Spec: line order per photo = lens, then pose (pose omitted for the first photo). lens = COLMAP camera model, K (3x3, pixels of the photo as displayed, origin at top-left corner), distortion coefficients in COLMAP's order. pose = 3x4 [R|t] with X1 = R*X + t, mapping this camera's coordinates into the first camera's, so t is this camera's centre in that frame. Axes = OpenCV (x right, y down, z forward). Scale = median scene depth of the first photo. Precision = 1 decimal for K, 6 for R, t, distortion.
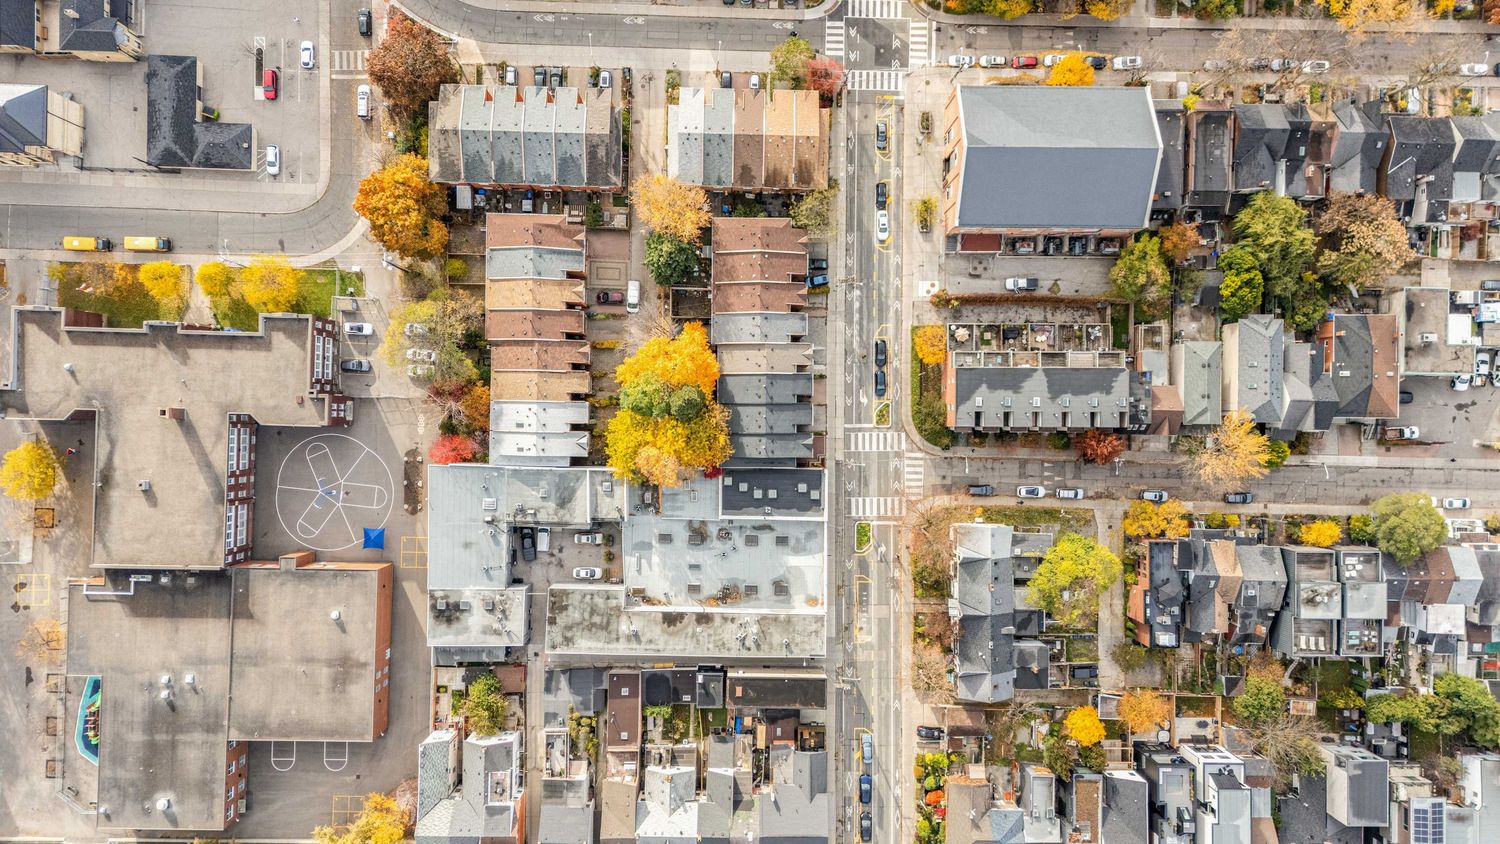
lens RADIAL K [[1080.8, 0, 752.5], [0, 1080.8, 421.2], [0, 0, 1]] dist [0.075203, -0.074067]
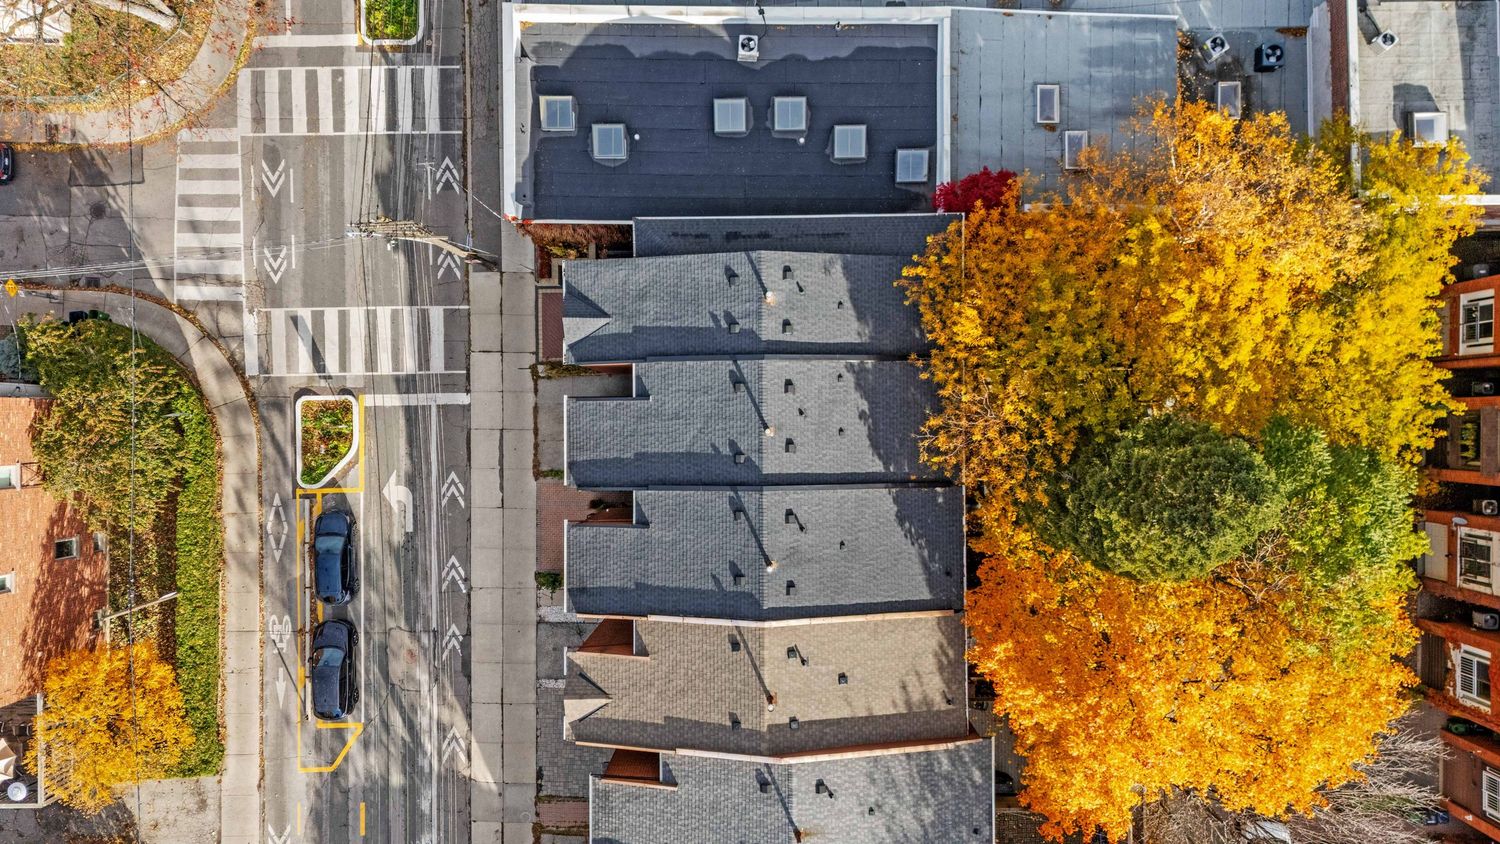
lens RADIAL K [[1093.6, 0, 750.0], [0, 1093.6, 422.0], [0, 0, 1]] dist [0.040277, -0.039310]
pose [[-0.999949, 0.008897, 0.004697, 0.013483], [-0.008911, -0.999956, -0.002943, -0.001467], [0.004671, -0.002985, 0.999985, 0.744744]]
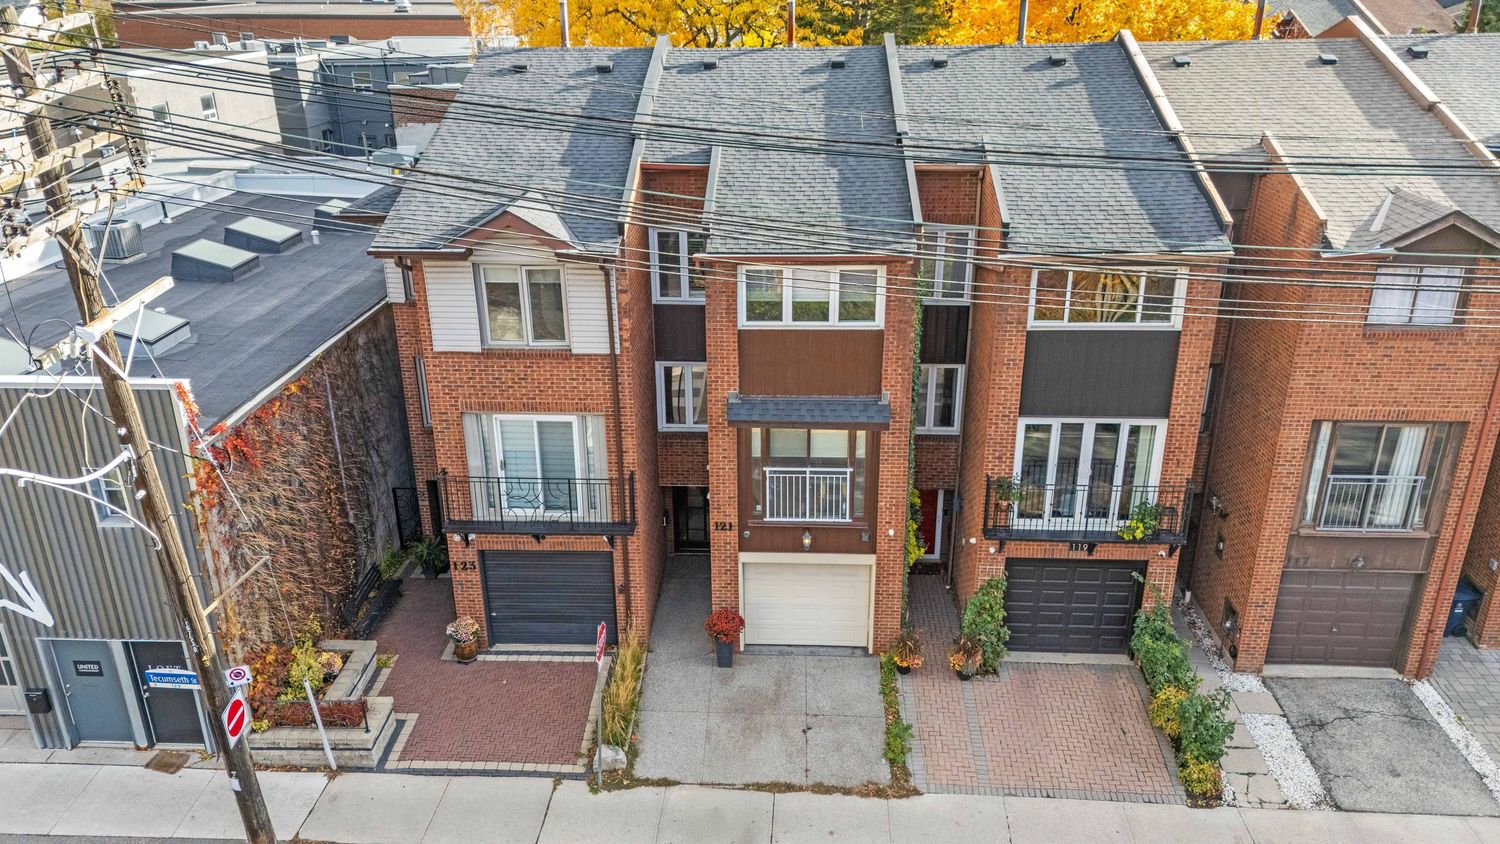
lens RADIAL K [[1094.9, 0, 750.0], [0, 1094.9, 422.0], [0, 0, 1]] dist [0.056384, -0.047073]
pose [[-0.046172, 0.387914, -0.920539, 0.149583], [-0.998922, -0.013418, 0.044448, -0.005587], [0.004890, 0.921598, 0.388115, 0.957859]]
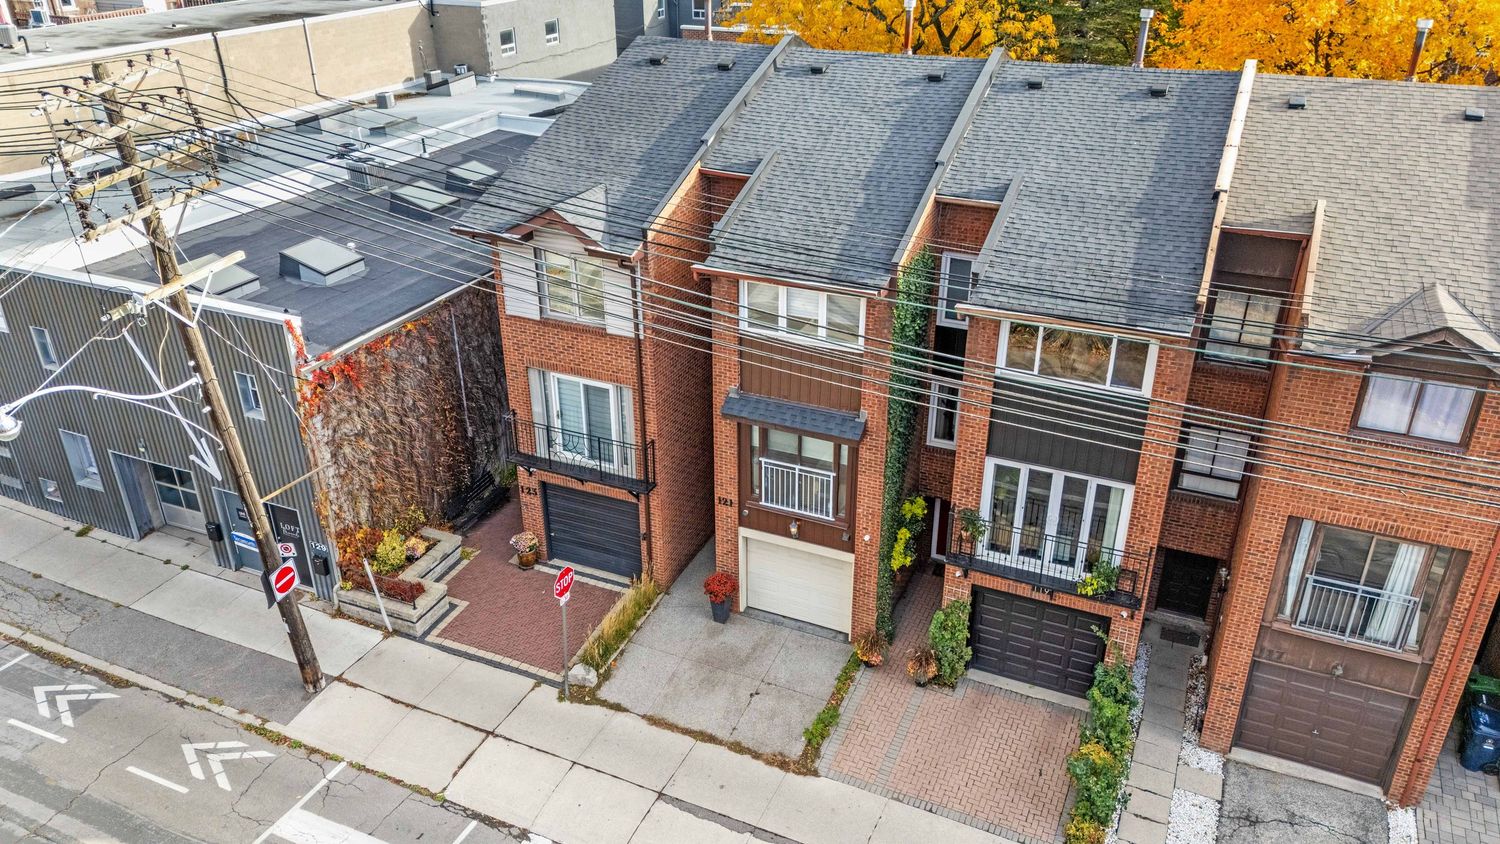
lens RADIAL K [[1088.3, 0, 751.6], [0, 1088.3, 420.7], [0, 0, 1]] dist [0.062308, -0.052975]
pose [[-0.401490, 0.422294, -0.812695, 0.147040], [-0.915863, -0.186106, 0.355753, -0.043274], [-0.001015, 0.887148, 0.461483, 0.945388]]
